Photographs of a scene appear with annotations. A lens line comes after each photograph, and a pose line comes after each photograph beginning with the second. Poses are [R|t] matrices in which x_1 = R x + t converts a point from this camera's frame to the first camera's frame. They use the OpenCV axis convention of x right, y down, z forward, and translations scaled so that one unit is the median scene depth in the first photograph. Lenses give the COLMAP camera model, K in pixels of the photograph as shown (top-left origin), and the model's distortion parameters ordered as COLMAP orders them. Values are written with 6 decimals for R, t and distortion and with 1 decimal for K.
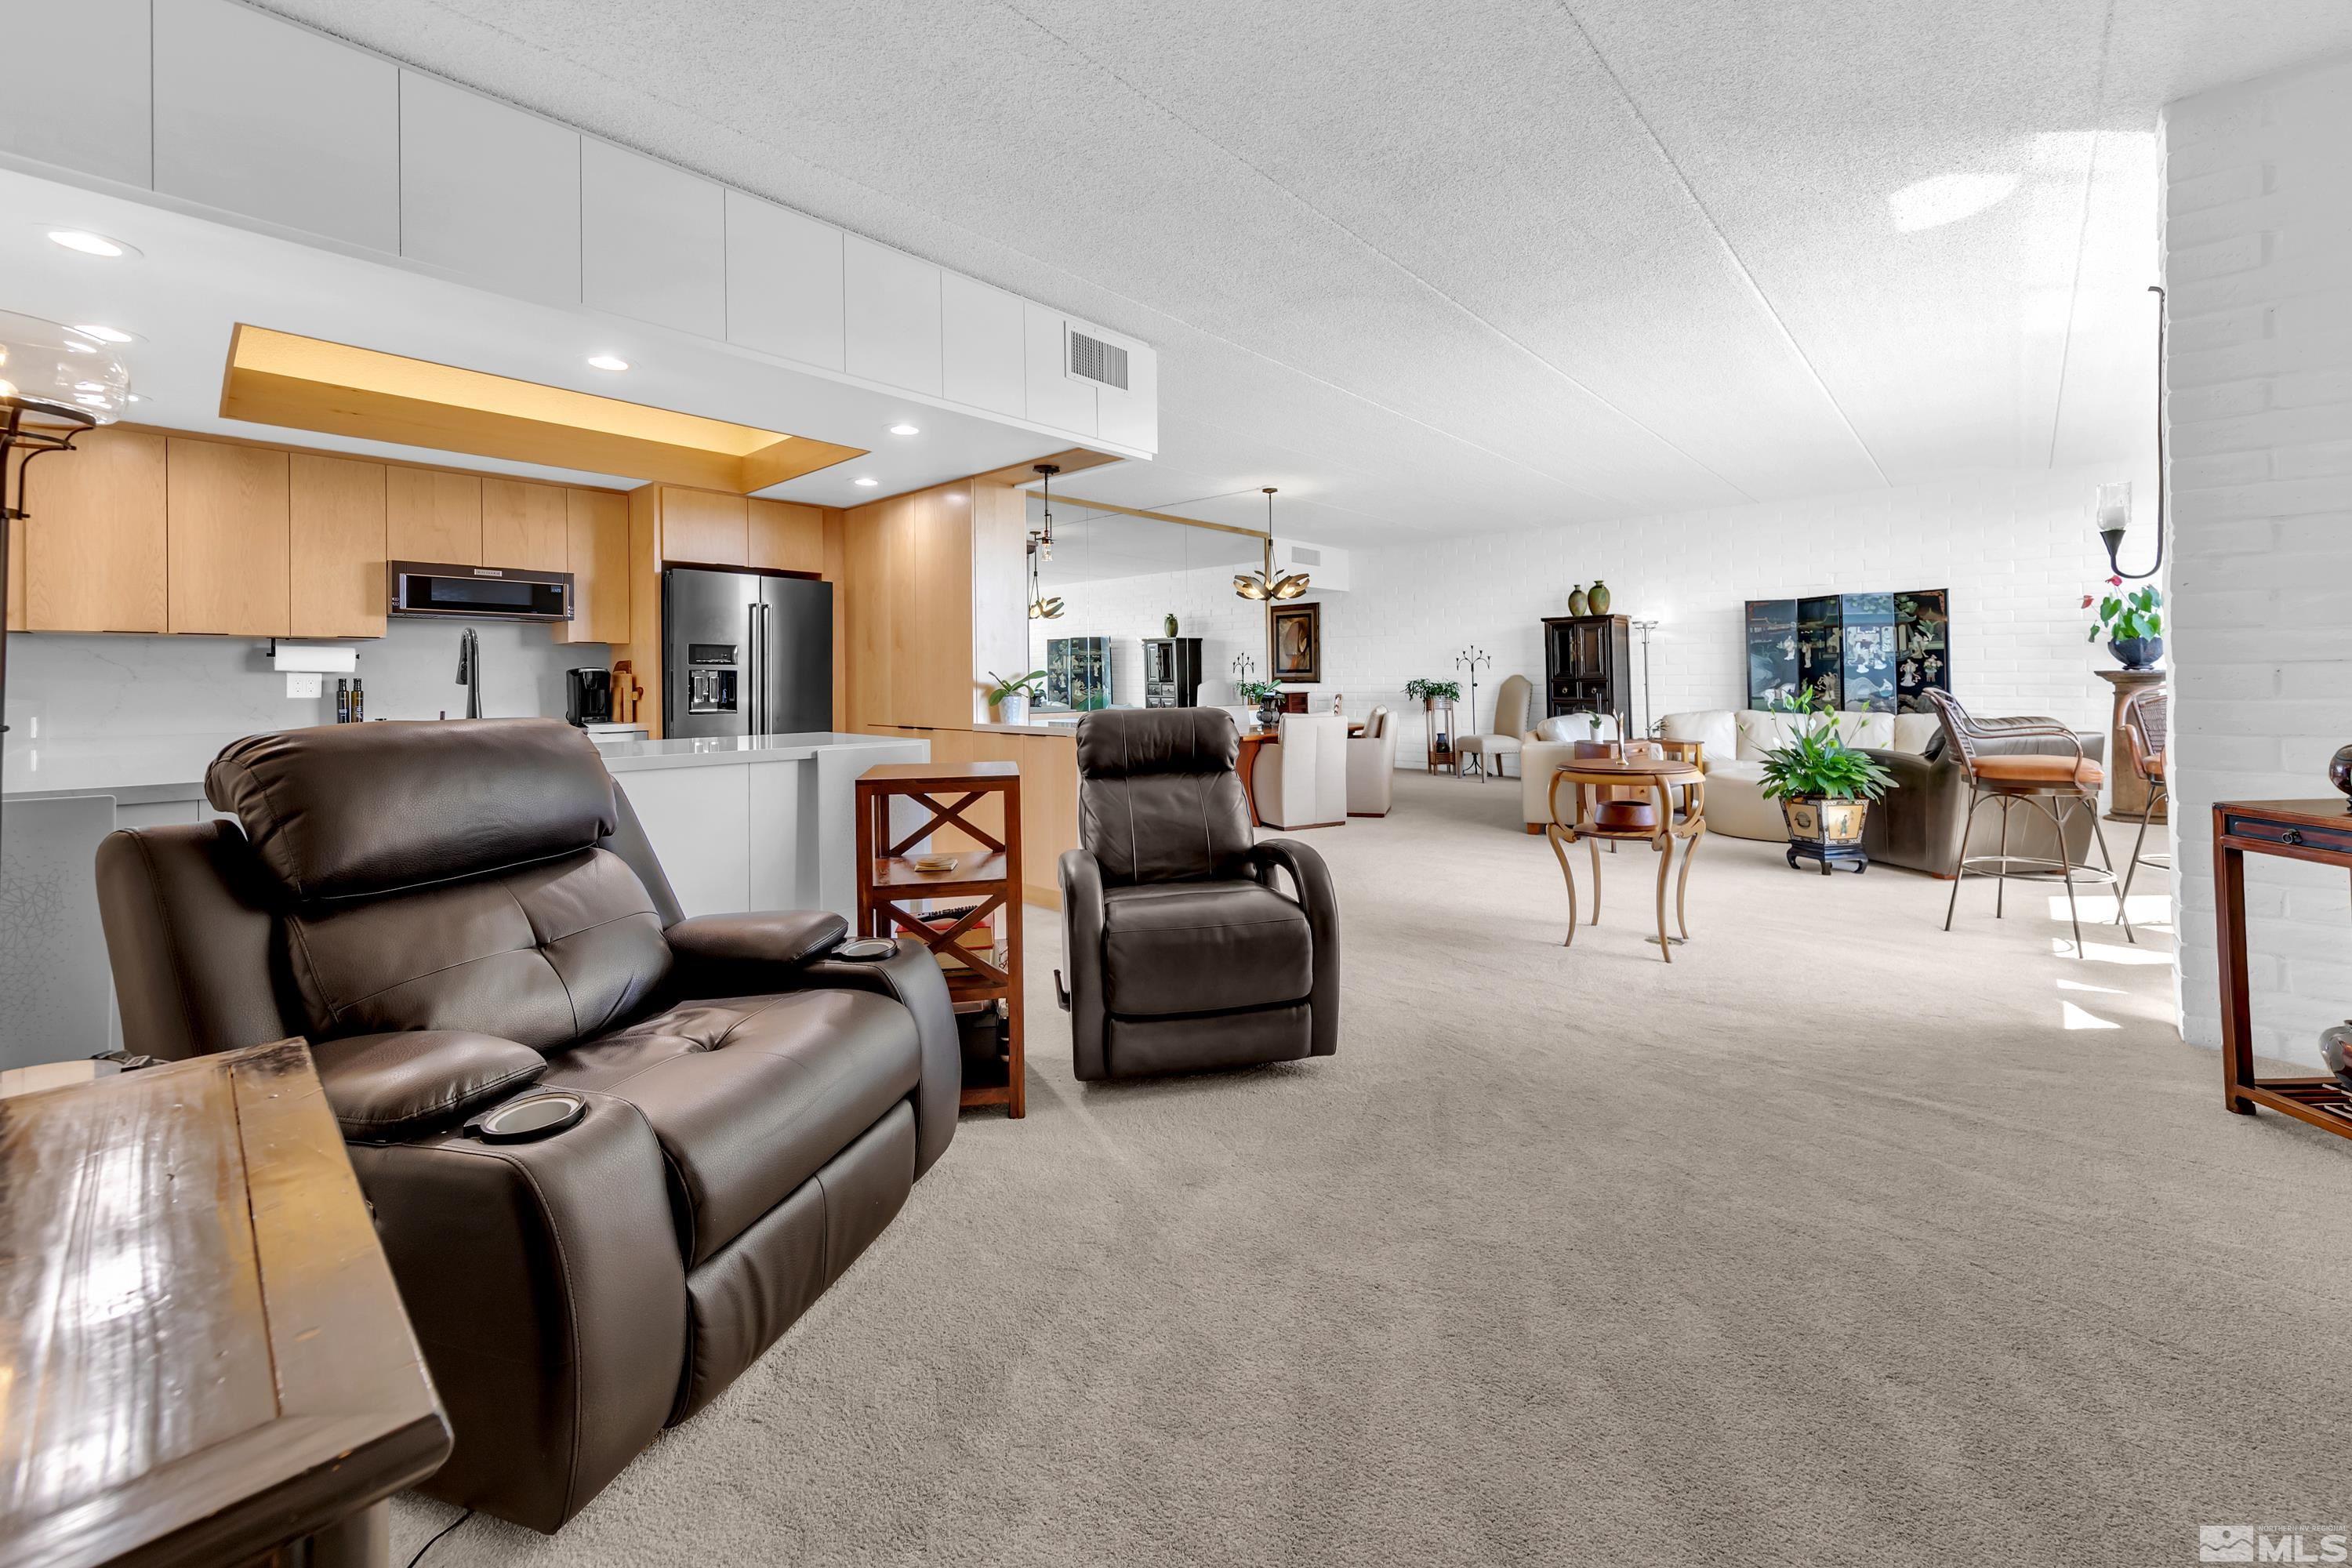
lens RADIAL K [[949.4, 0, 1165.7], [0, 949.4, 687.0], [0, 0, 1]] dist [0.001717, -0.000183]
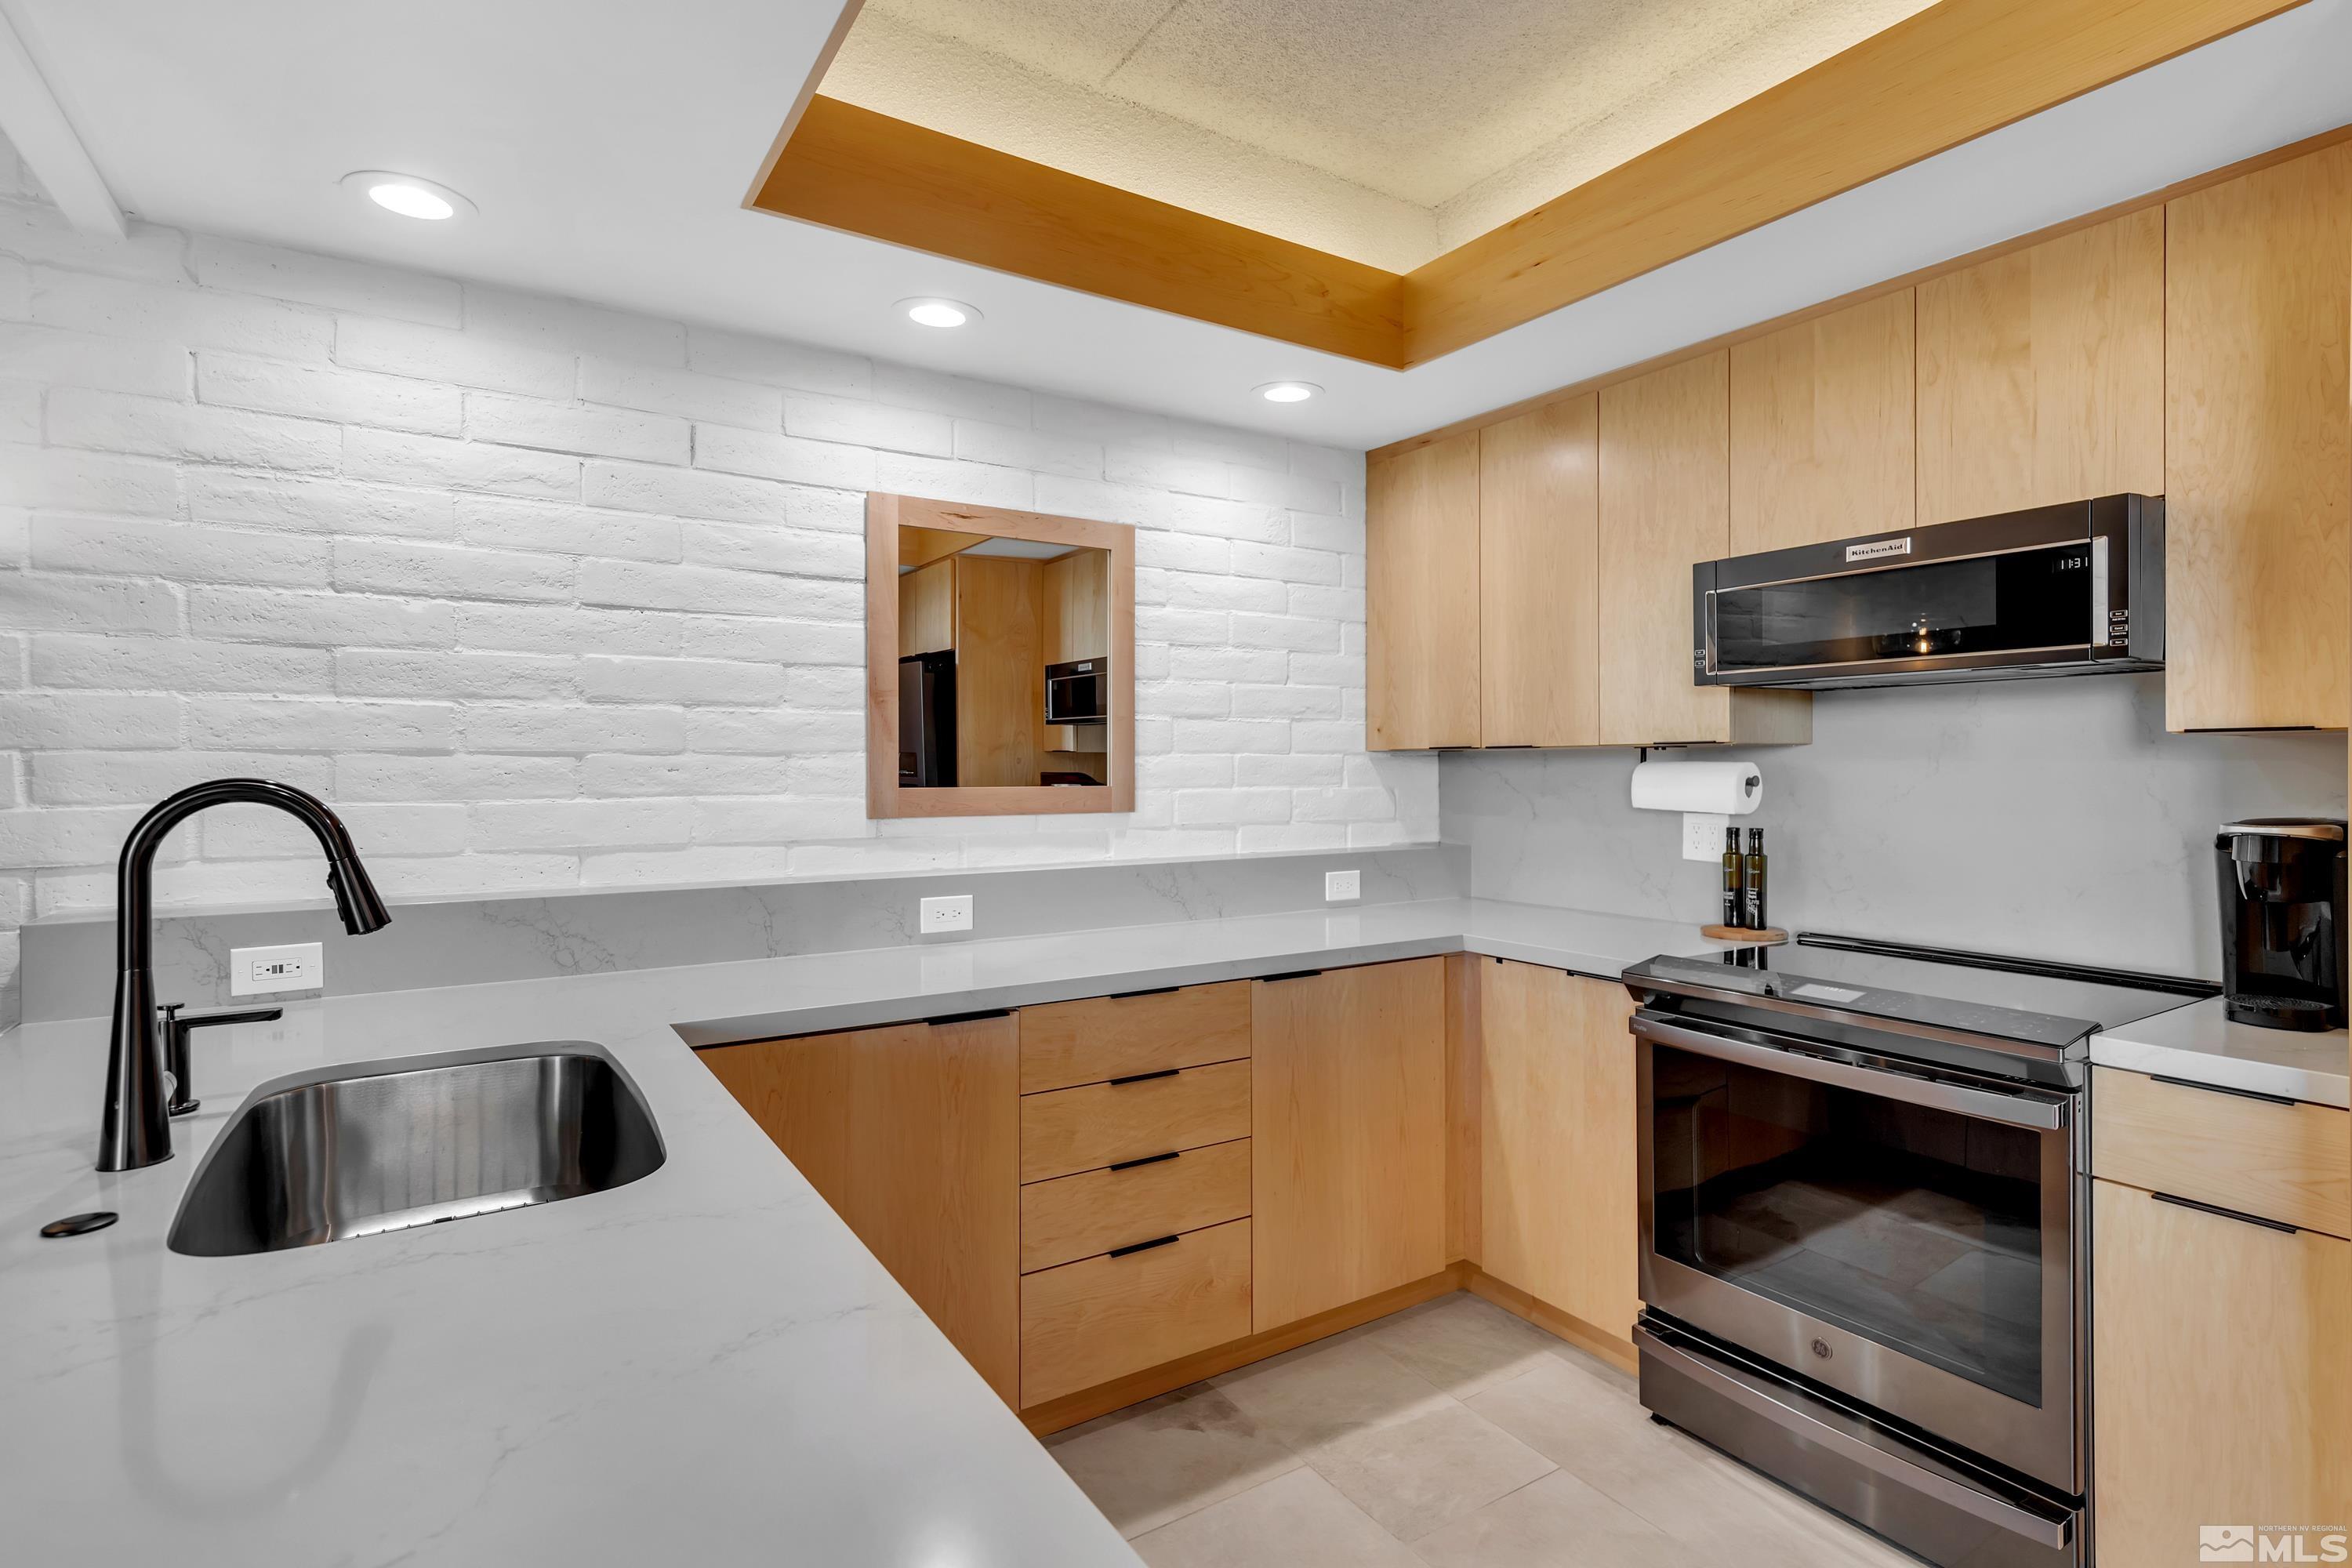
lens RADIAL K [[1193.8, 0, 1185.7], [0, 1193.8, 777.1], [0, 0, 1]] dist [0.005529, 0.000714]
pose [[-0.236064, 0.015183, -0.971619, -0.218860], [0.003396, 0.999885, 0.014800, -0.043519], [0.971732, 0.000195, -0.236088, 0.872162]]
